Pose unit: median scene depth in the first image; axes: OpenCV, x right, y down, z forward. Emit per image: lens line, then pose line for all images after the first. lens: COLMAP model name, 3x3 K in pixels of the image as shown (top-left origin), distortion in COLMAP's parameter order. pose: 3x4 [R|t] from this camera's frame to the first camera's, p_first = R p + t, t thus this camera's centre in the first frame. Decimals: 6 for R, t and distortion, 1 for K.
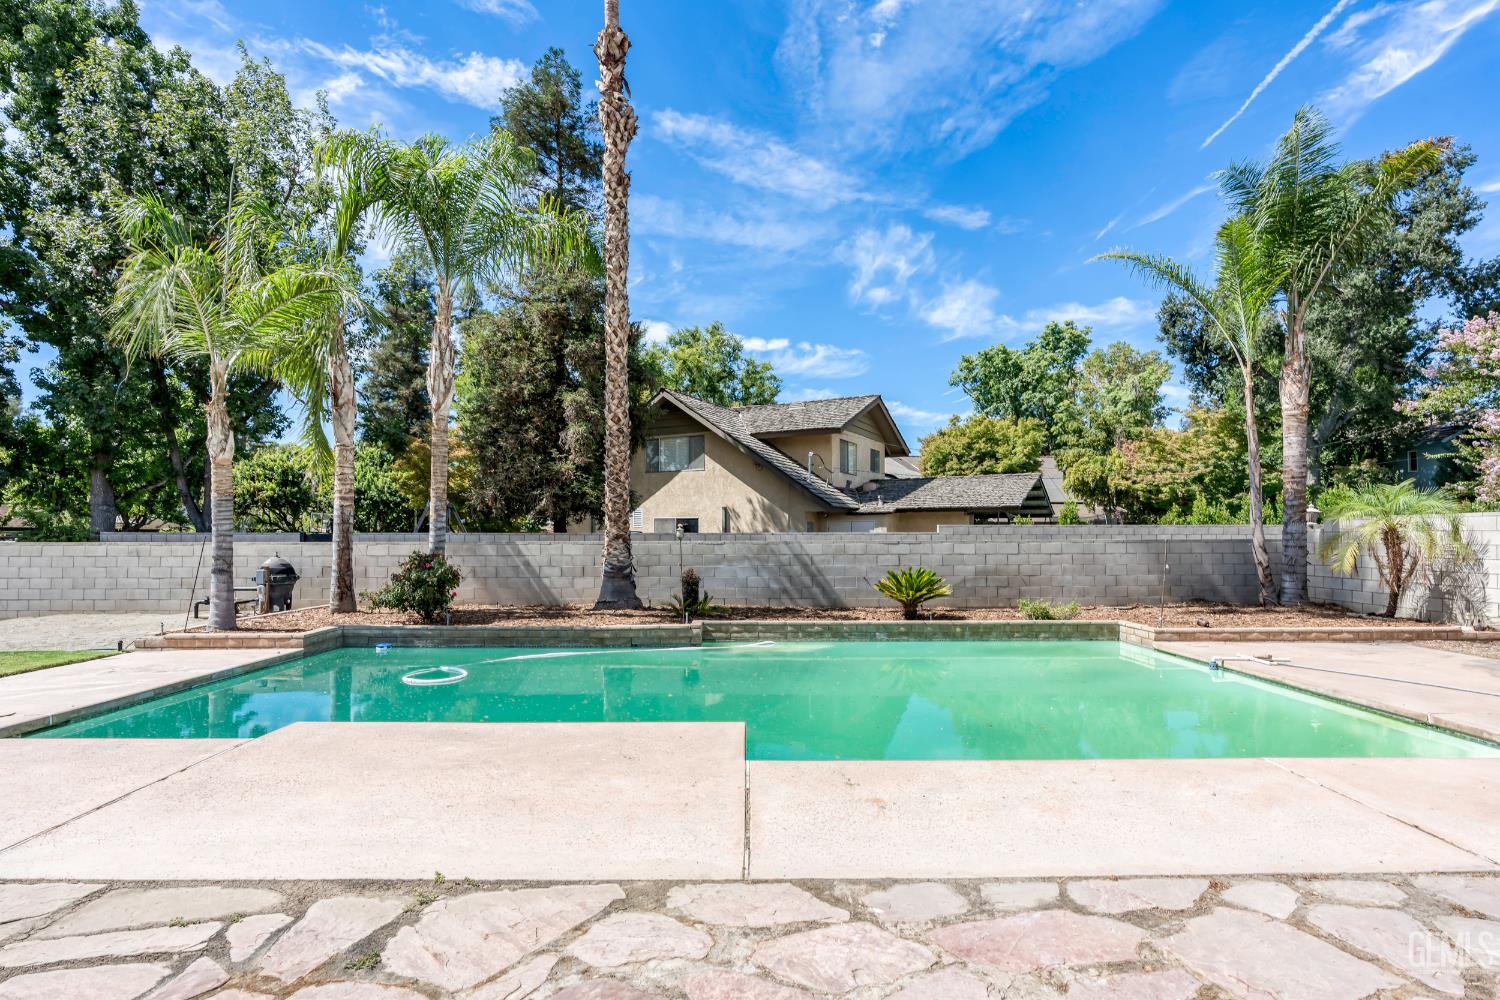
lens RADIAL K [[742.1, 0, 744.8], [0, 742.1, 518.7], [0, 0, 1]] dist [-0.003794, -0.000616]
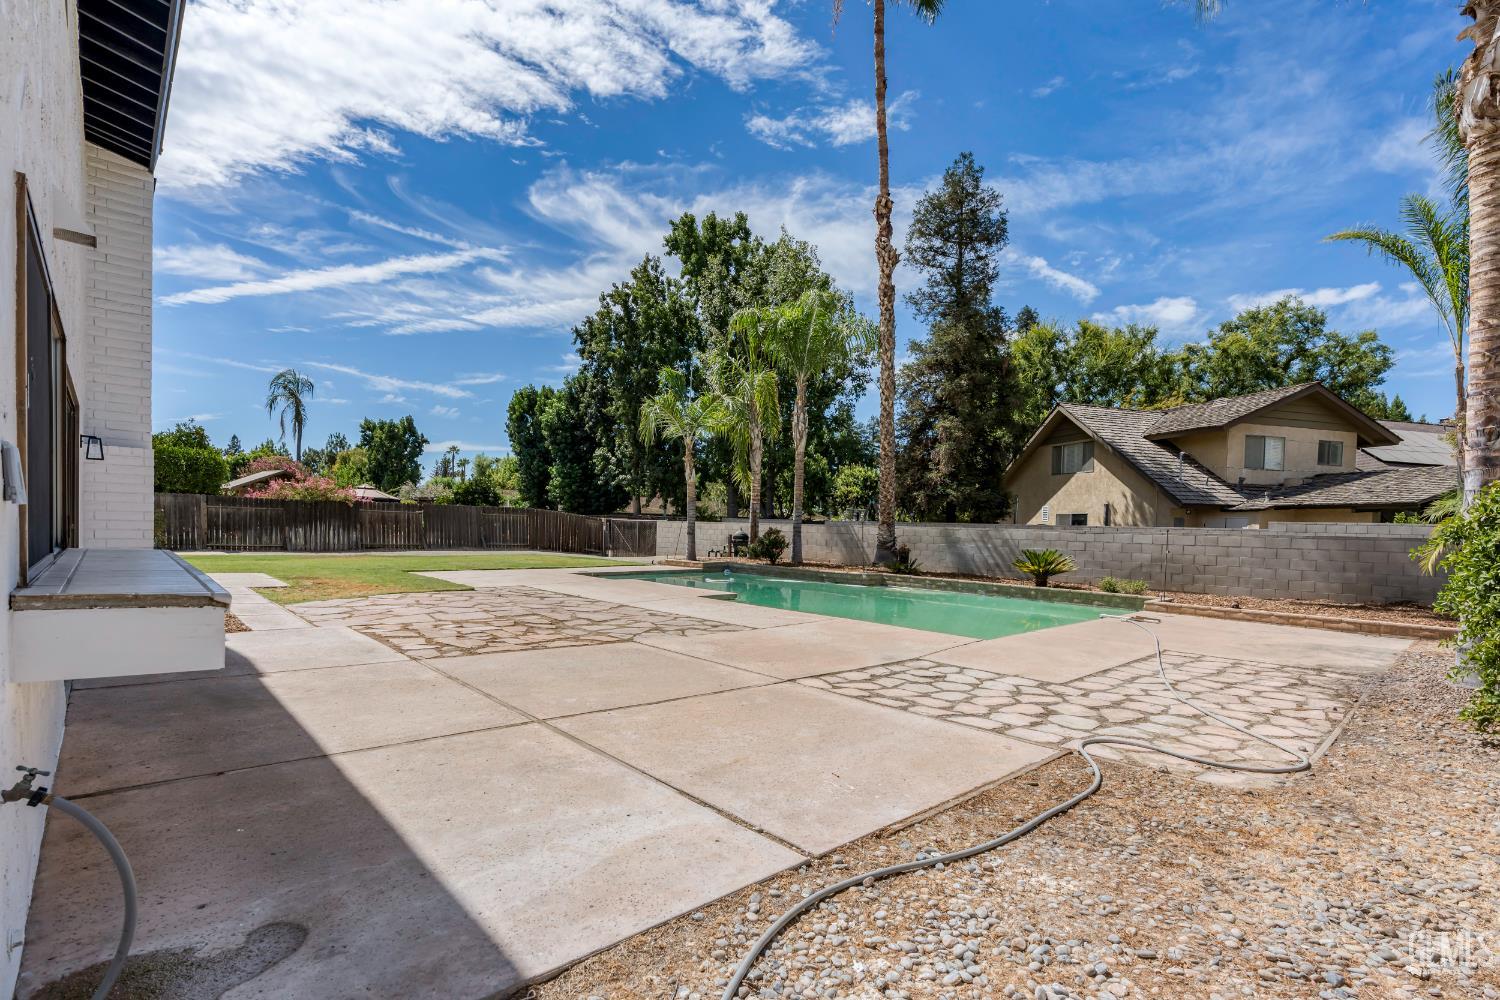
lens RADIAL K [[696.7, 0, 746.9], [0, 696.7, 553.3], [0, 0, 1]] dist [-0.001557, -0.000237]
pose [[0.670130, 0.050744, -0.740507, 0.420160], [-0.010115, 0.998192, 0.059249, 0.002294], [0.742175, -0.032214, 0.669432, -0.125728]]
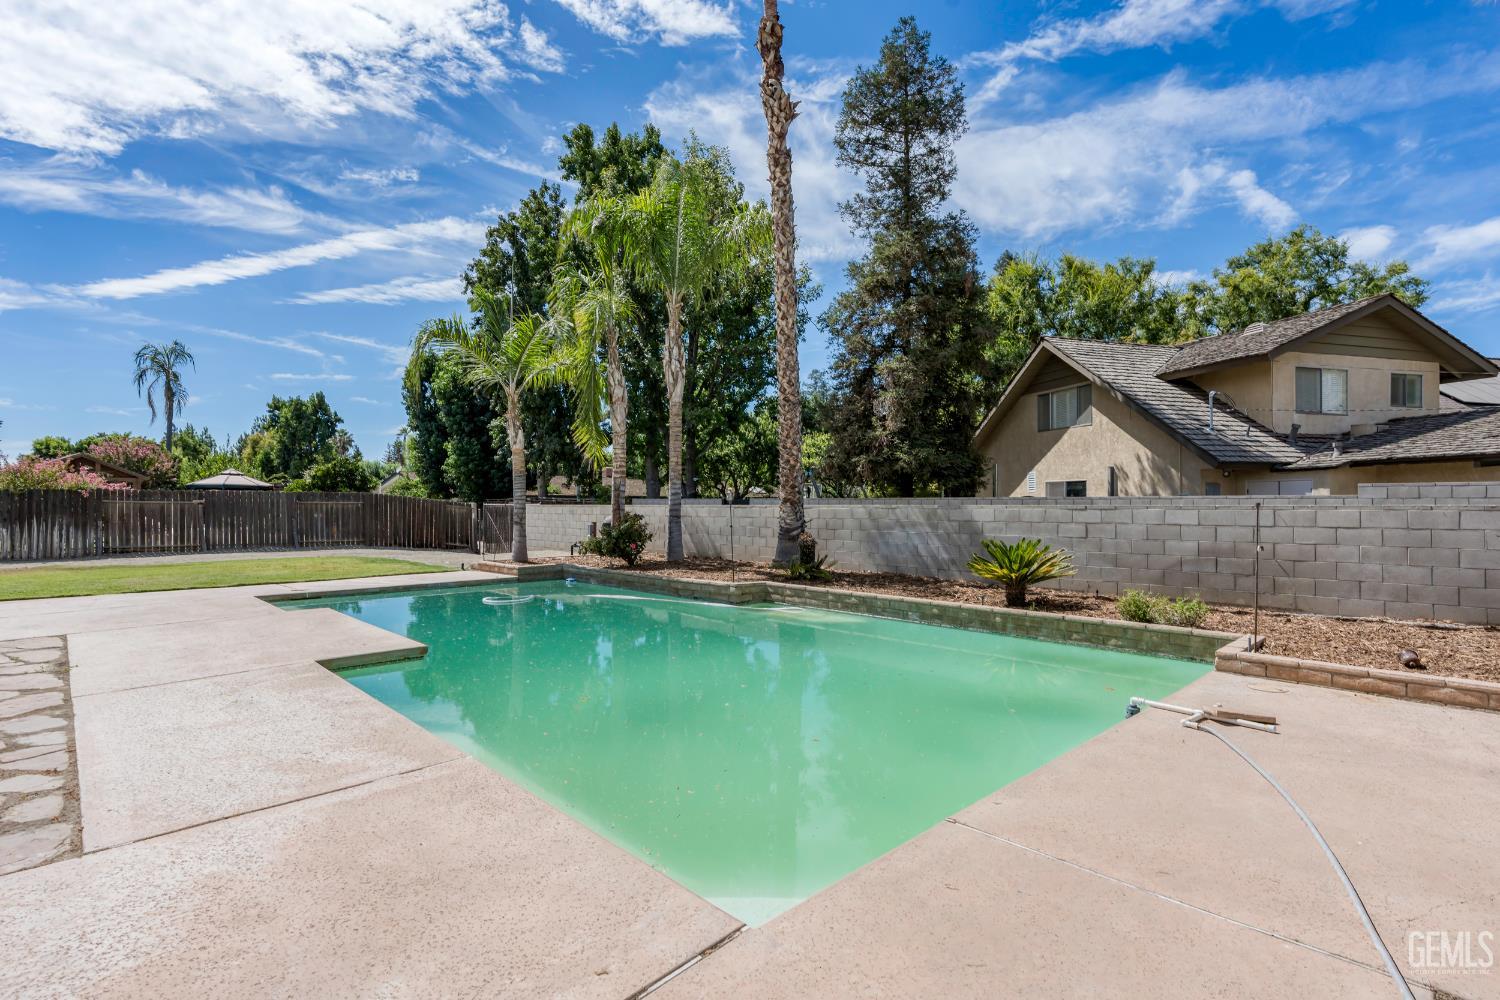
lens RADIAL K [[731.9, 0, 749.1], [0, 731.9, 505.4], [0, 0, 1]] dist [-0.004478, -0.001008]
pose [[0.687794, 0.003801, -0.725896, 0.312349], [0.015426, 0.999684, 0.019851, 0.005535], [0.725742, -0.024851, 0.687518, 0.137066]]
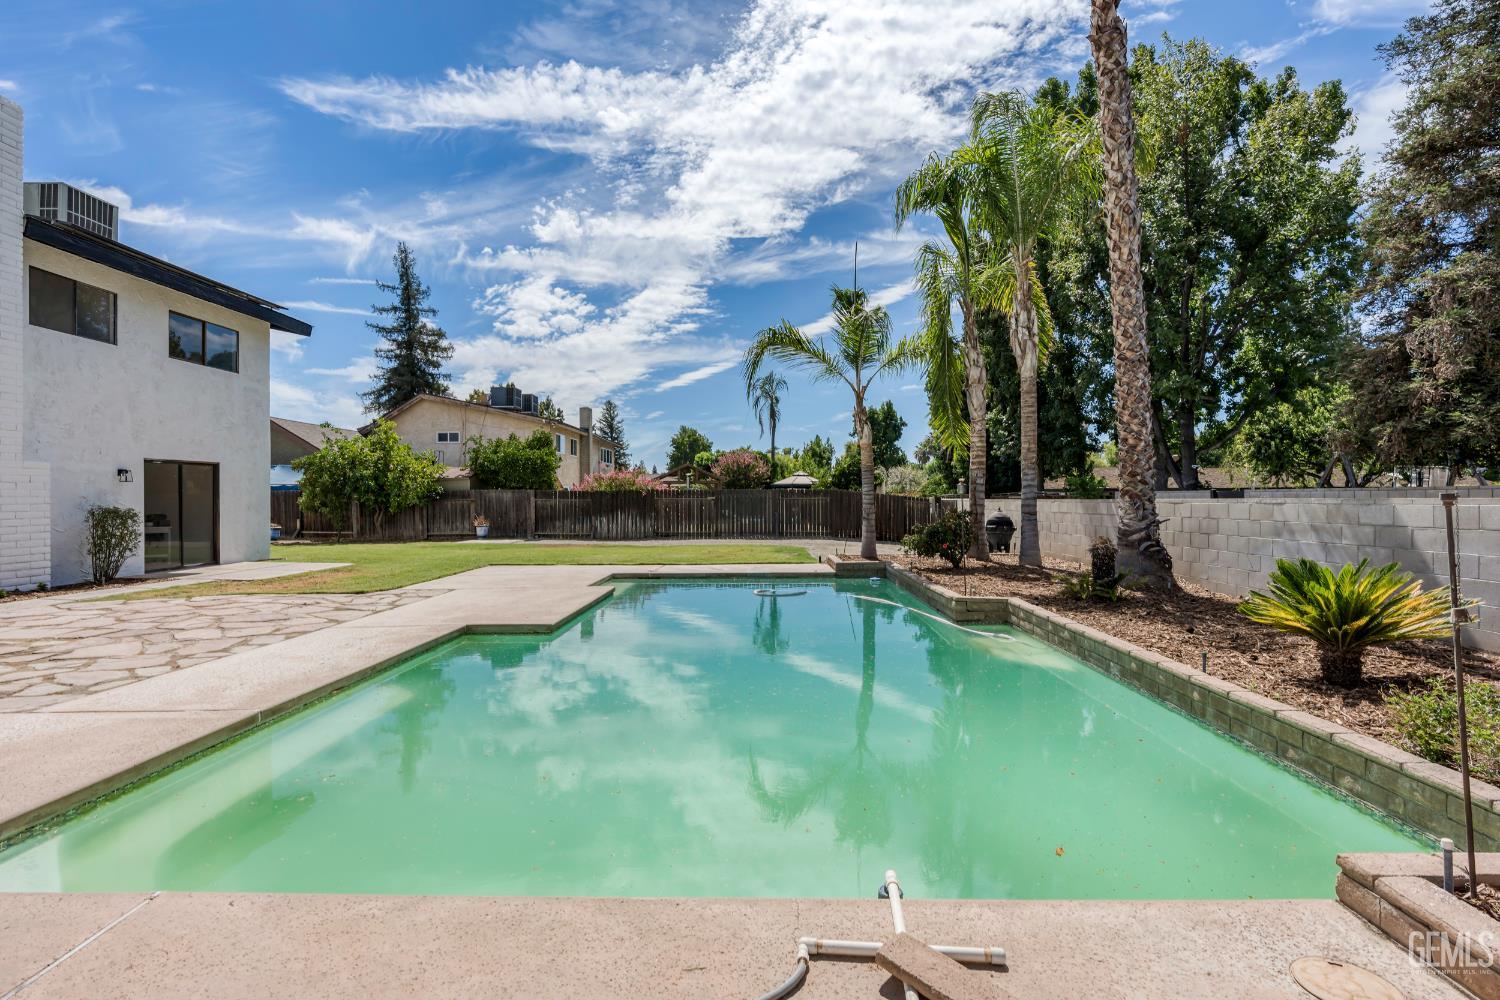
lens RADIAL K [[729.3, 0, 746.6], [0, 729.3, 506.0], [0, 0, 1]] dist [0.000318, 0.000372]
pose [[-0.016427, 0.010635, -0.999809, 0.345688], [0.029107, 0.999525, 0.010154, 0.010433], [0.999441, -0.028935, -0.016729, 0.347720]]
